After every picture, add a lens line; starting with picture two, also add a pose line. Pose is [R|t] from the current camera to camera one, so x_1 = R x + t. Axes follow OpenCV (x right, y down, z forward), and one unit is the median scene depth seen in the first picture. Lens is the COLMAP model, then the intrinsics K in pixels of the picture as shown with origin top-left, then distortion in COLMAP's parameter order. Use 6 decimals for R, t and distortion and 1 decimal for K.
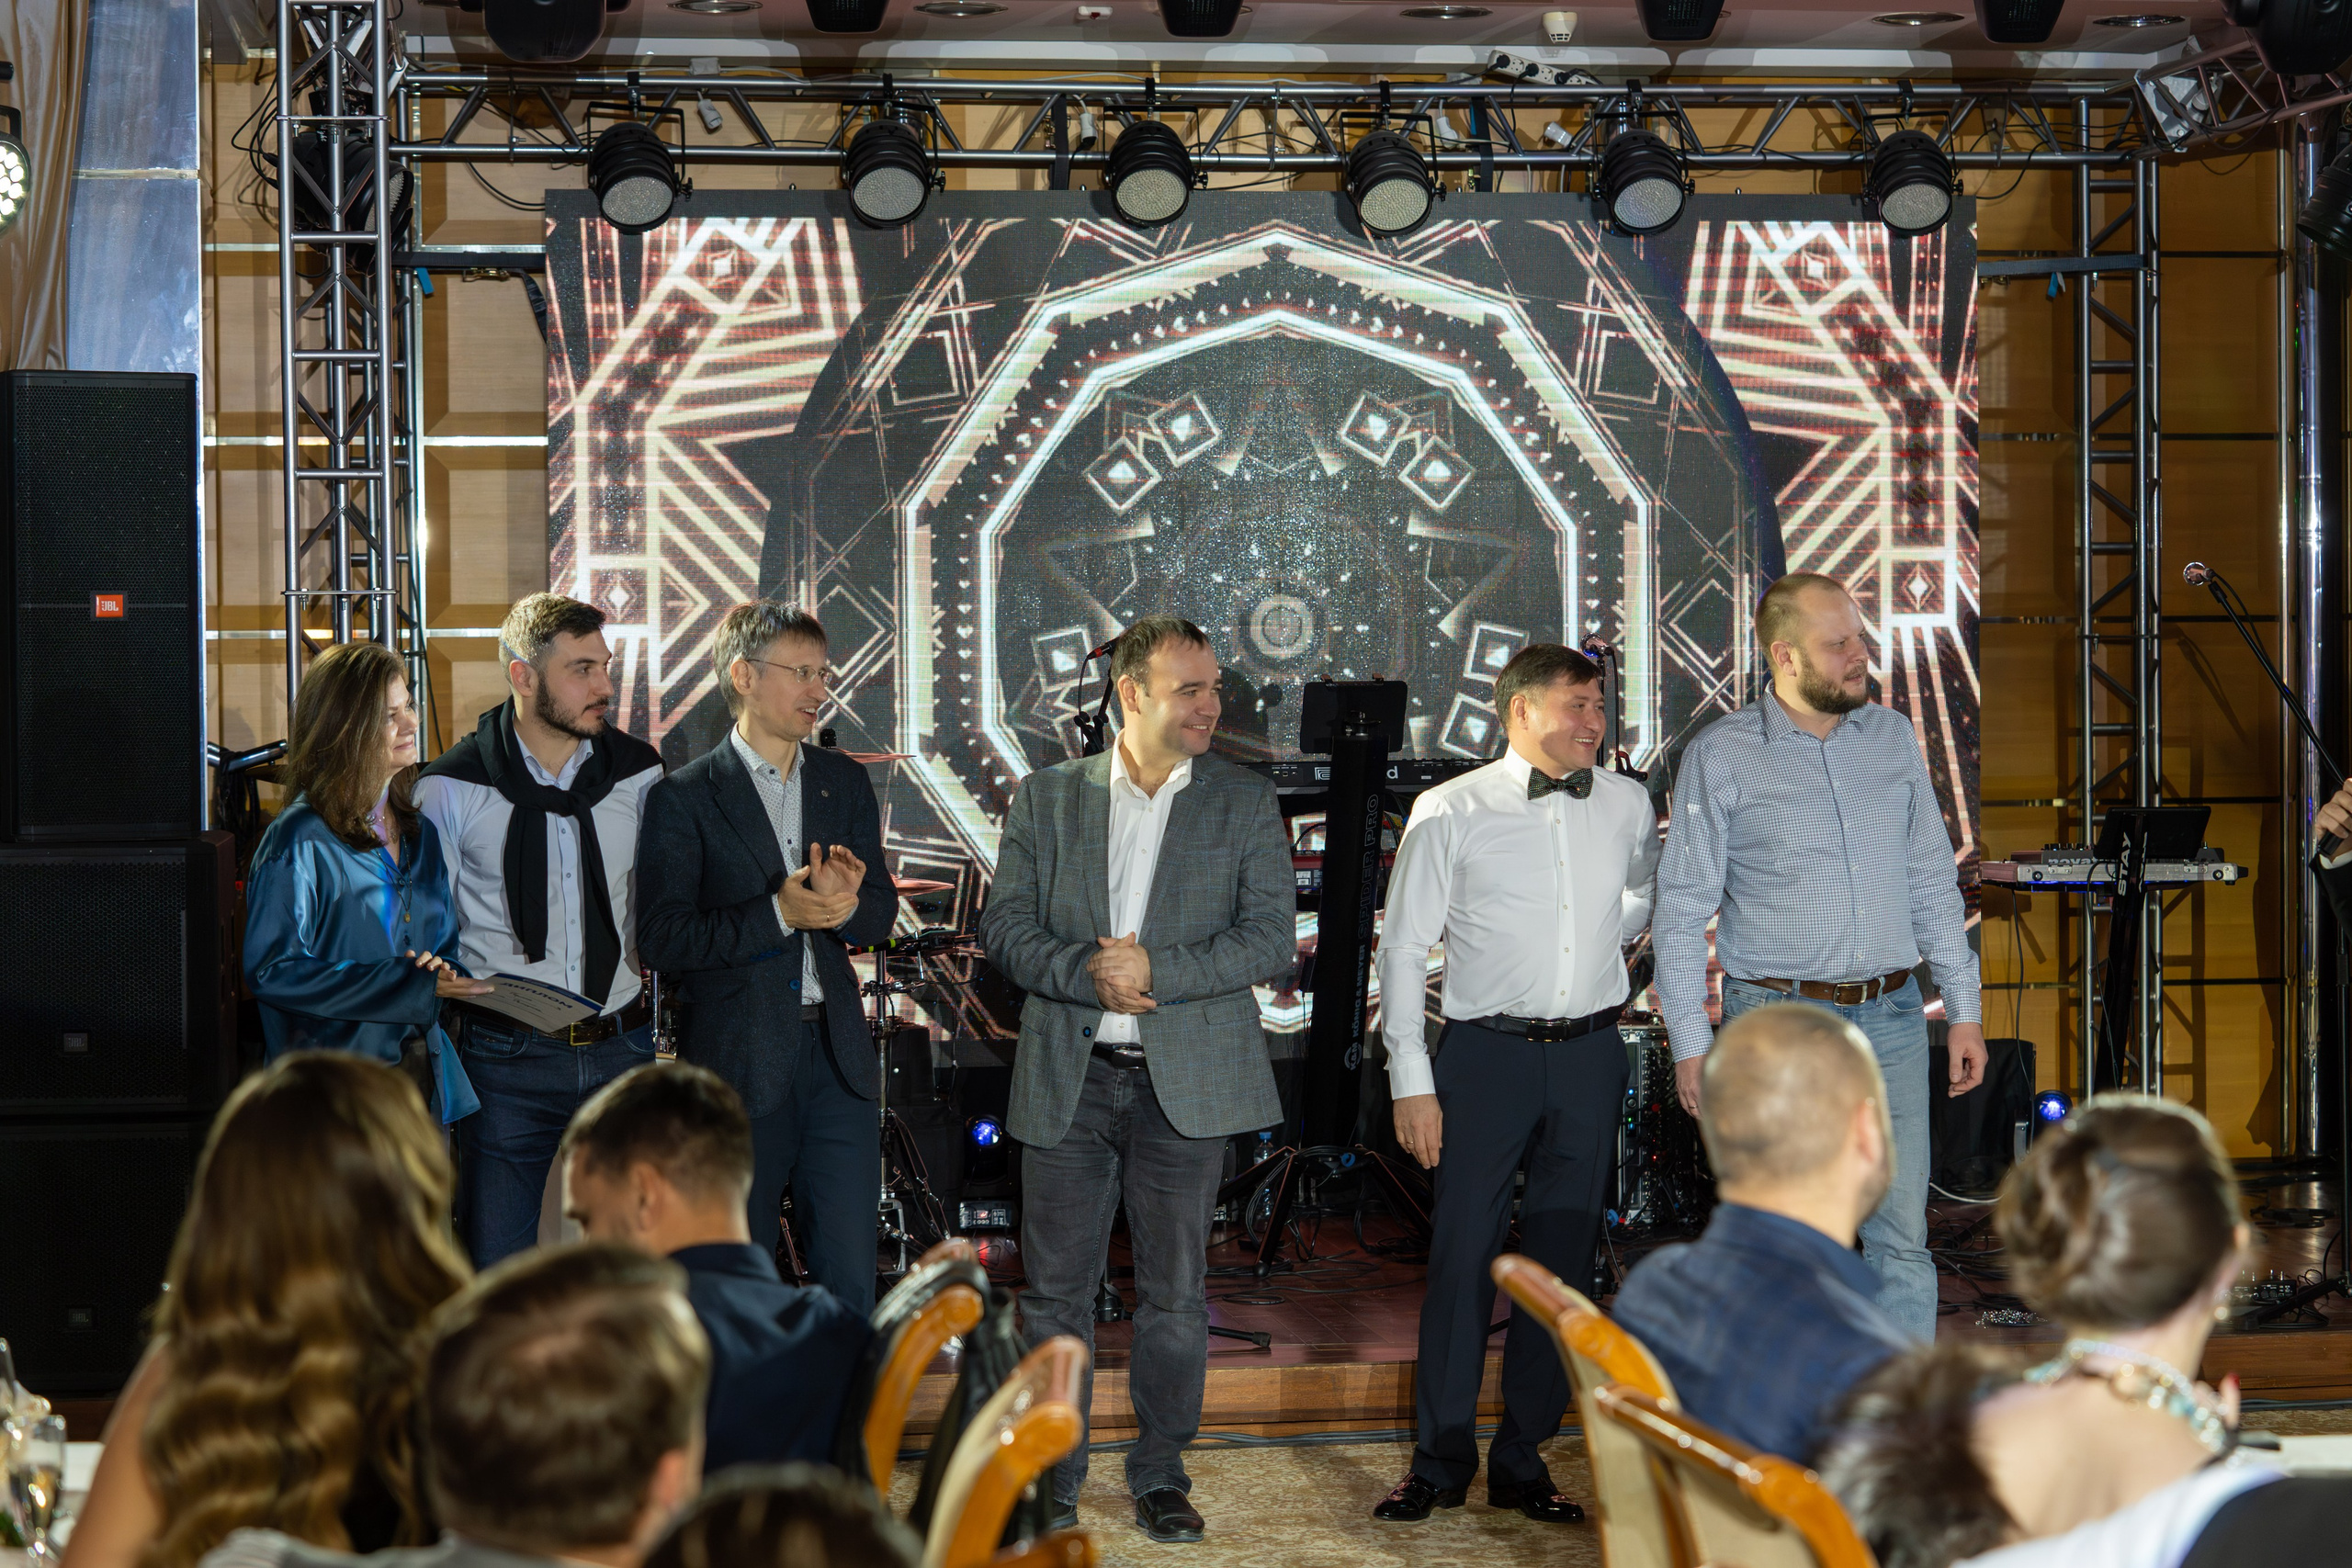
lens RADIAL K [[4865.3, 0, 1176.0], [0, 4865.3, 784.0], [0, 0, 1]] dist [-0.037865, 0.012952]
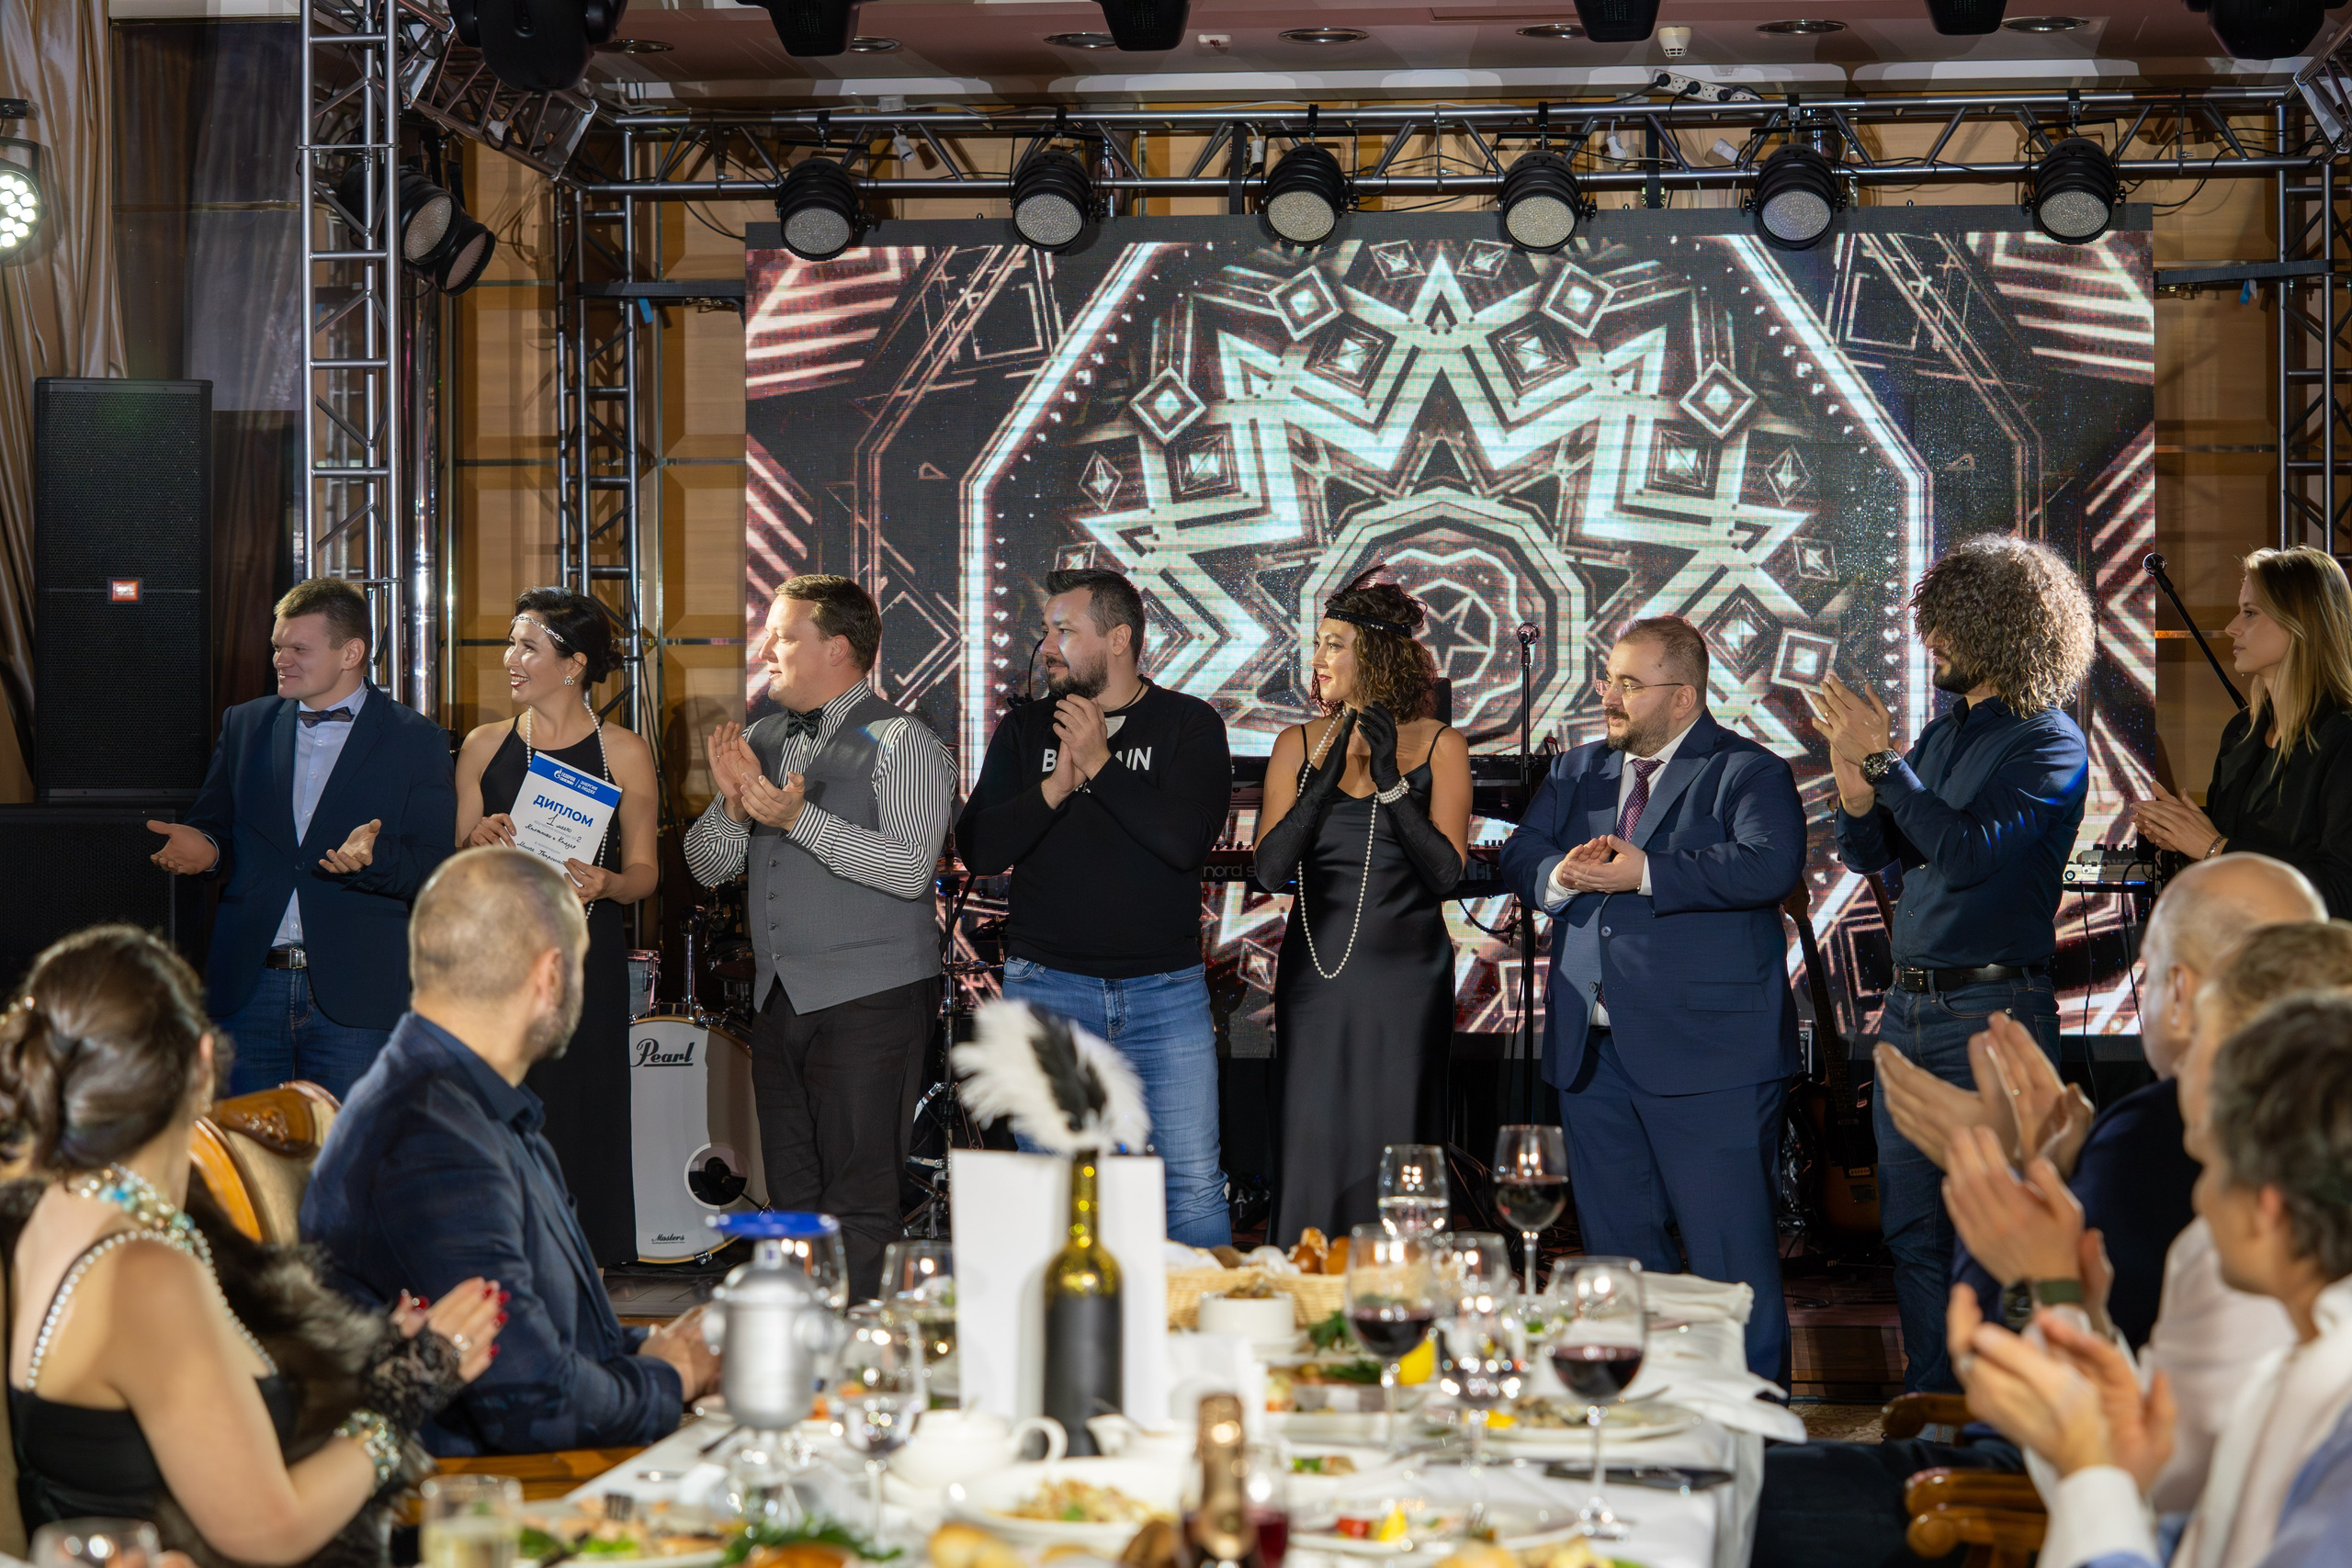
lens RADIAL K [[4865.3, 0, 1176.0], [0, 4865.3, 784.0], [0, 0, 1]] dist [-0.037865, 0.012952]
pose [[0.969630, 0.007952, -0.244449, 0.218913], [-0.013093, 0.999726, -0.019415, 0.019786], [0.244228, 0.022026, 0.969468, -0.007865]]
